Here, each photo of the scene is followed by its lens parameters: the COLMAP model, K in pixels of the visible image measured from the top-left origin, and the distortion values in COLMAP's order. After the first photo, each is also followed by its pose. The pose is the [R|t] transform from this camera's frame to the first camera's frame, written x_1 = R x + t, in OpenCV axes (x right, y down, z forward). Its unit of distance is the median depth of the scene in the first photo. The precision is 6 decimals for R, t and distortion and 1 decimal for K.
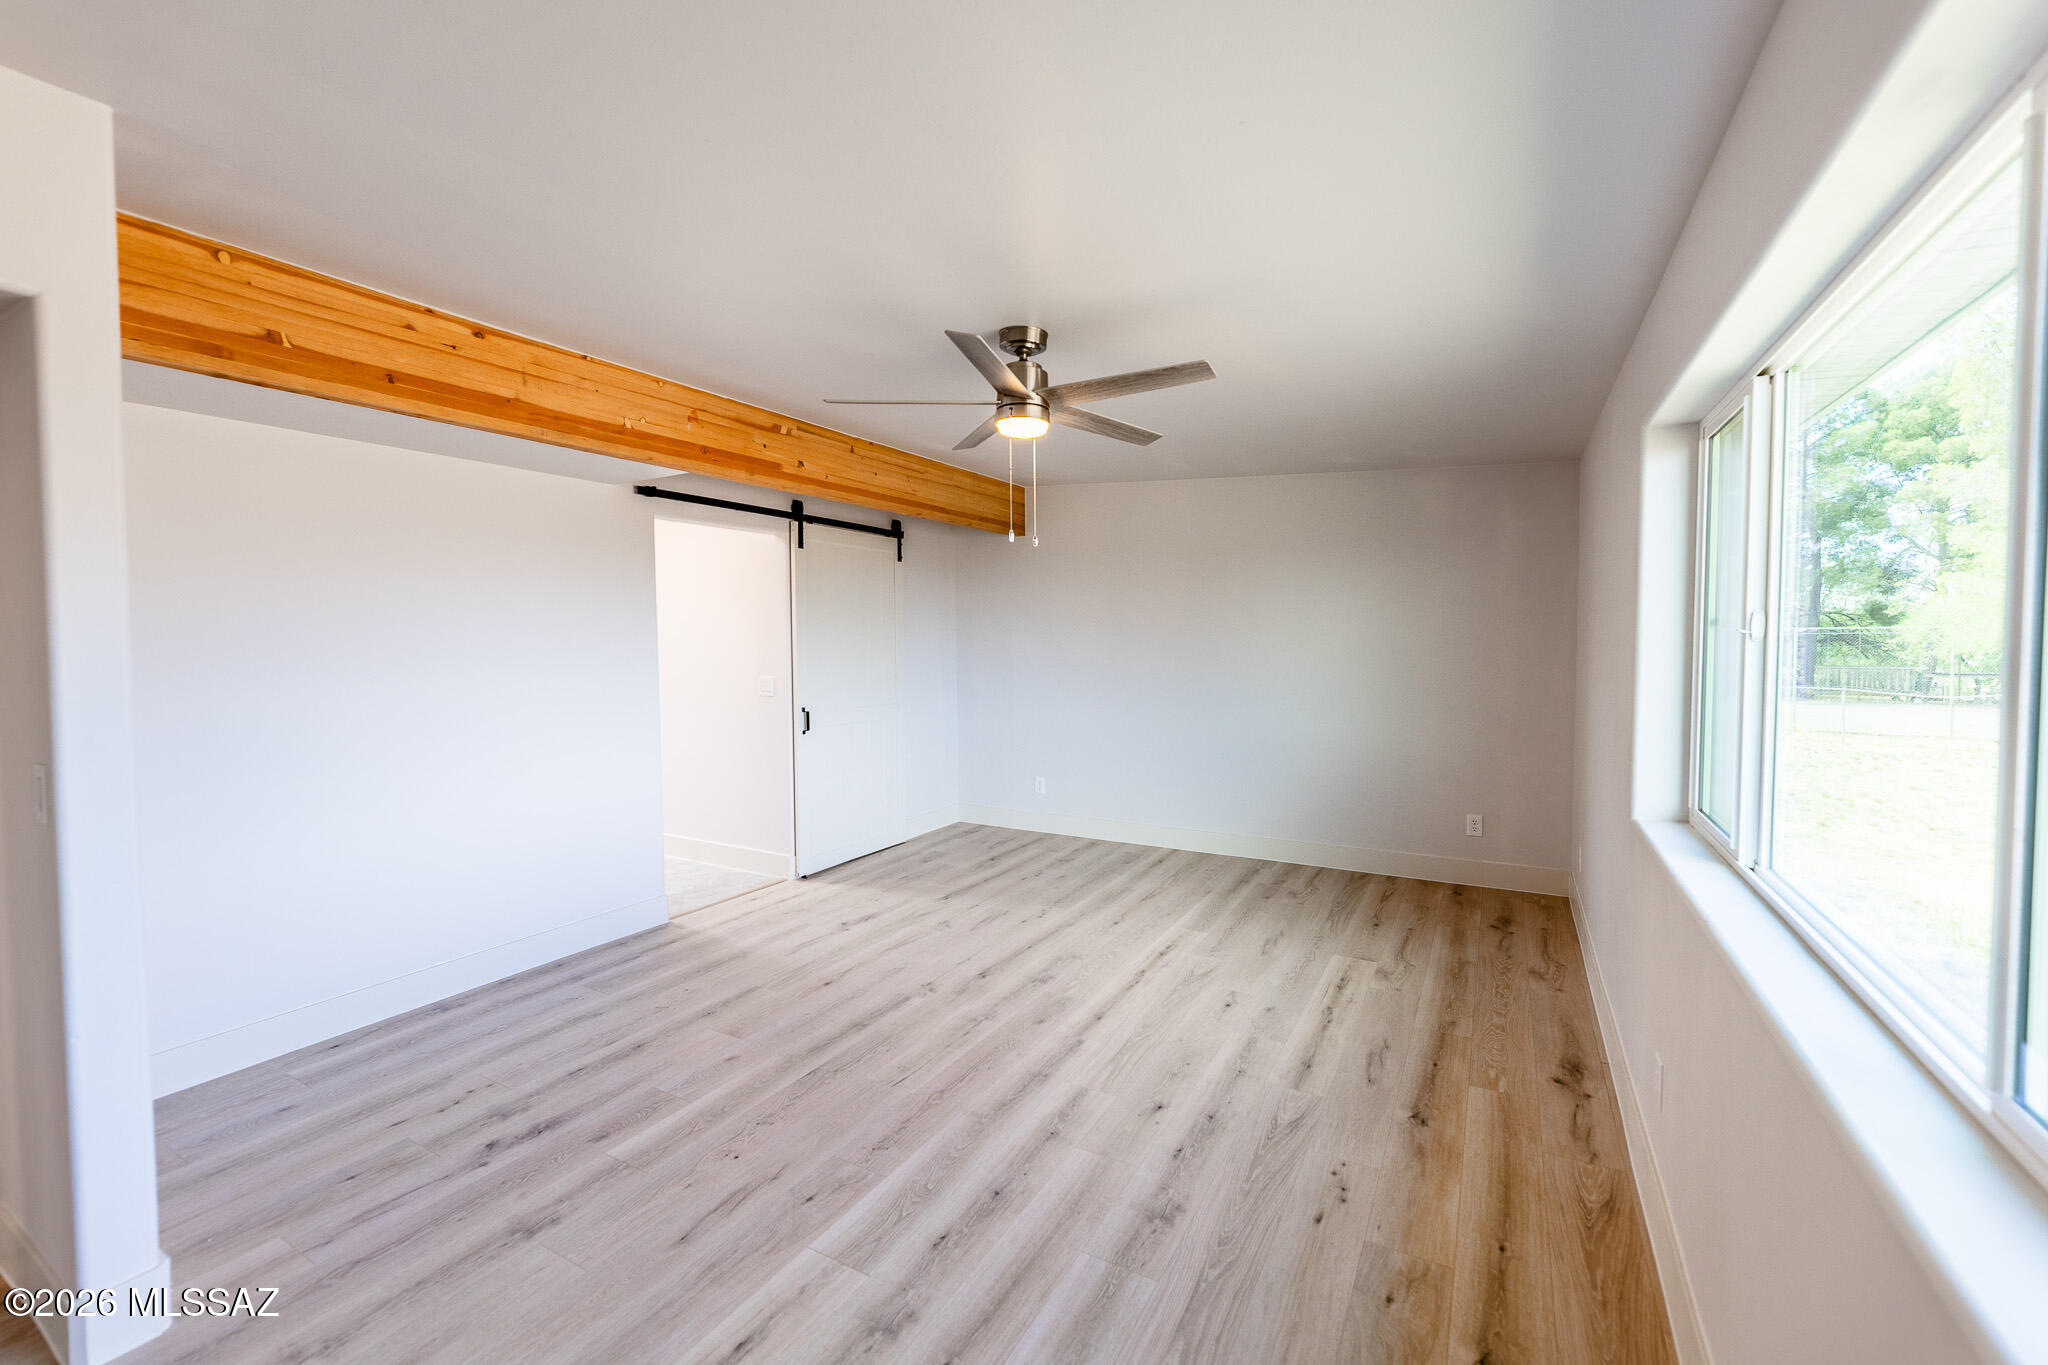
lens RADIAL K [[854.2, 0, 1050.7], [0, 854.2, 673.3], [0, 0, 1]] dist [-0.000734, 0.000098]
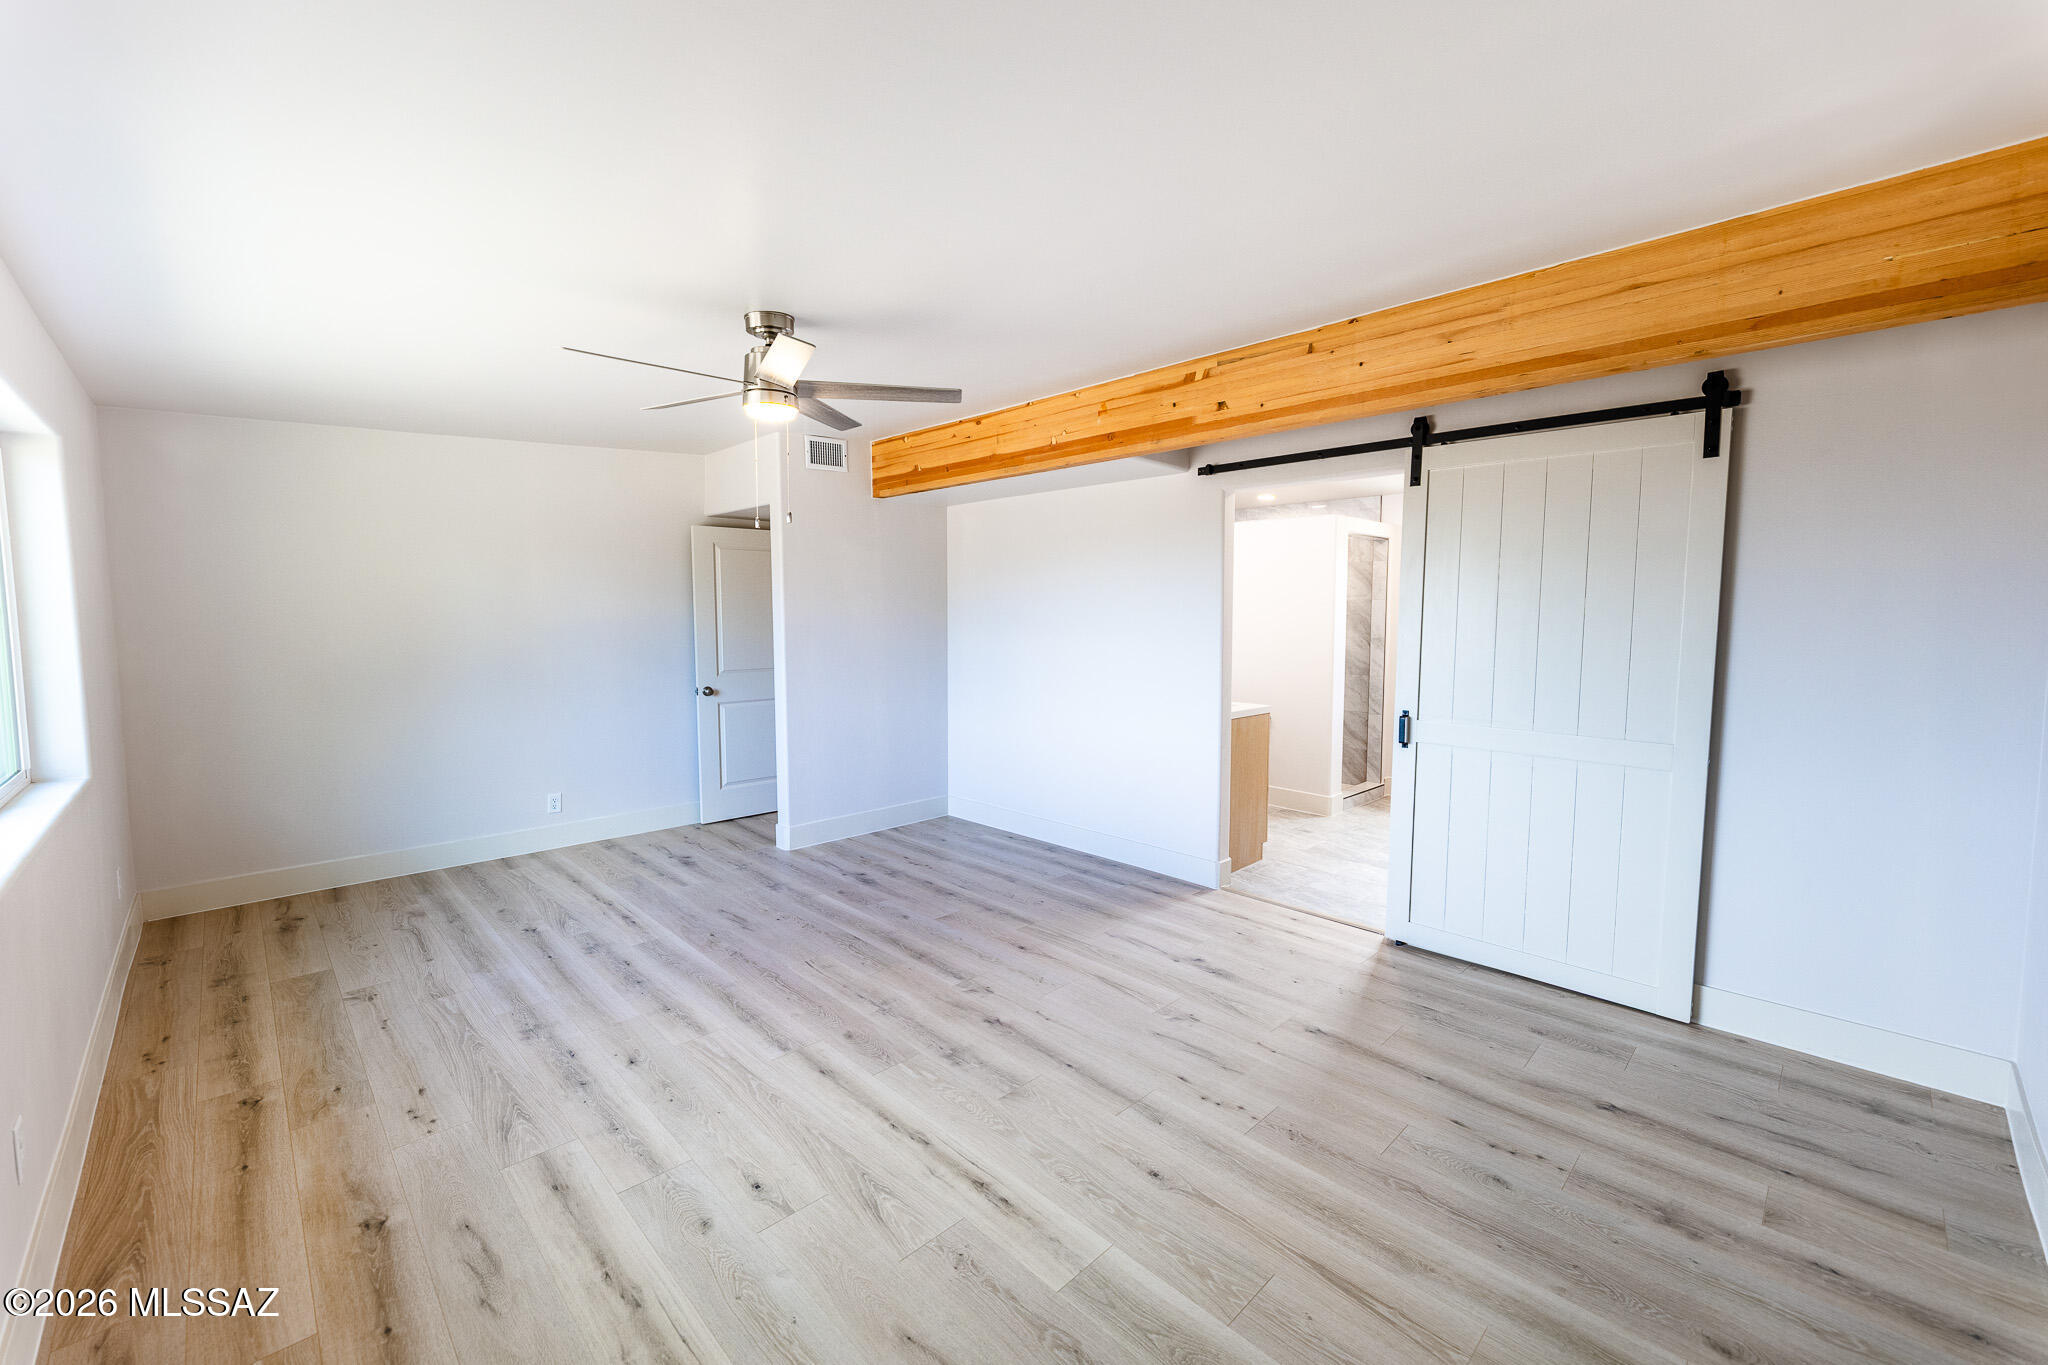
lens RADIAL K [[854.2, 0, 1050.7], [0, 854.2, 673.3], [0, 0, 1]] dist [-0.000734, 0.000098]
pose [[-0.306702, 0.077518, -0.948644, 0.818233], [-0.038395, 0.994859, 0.093707, -0.086507], [0.951031, 0.065163, -0.302149, 1.548272]]
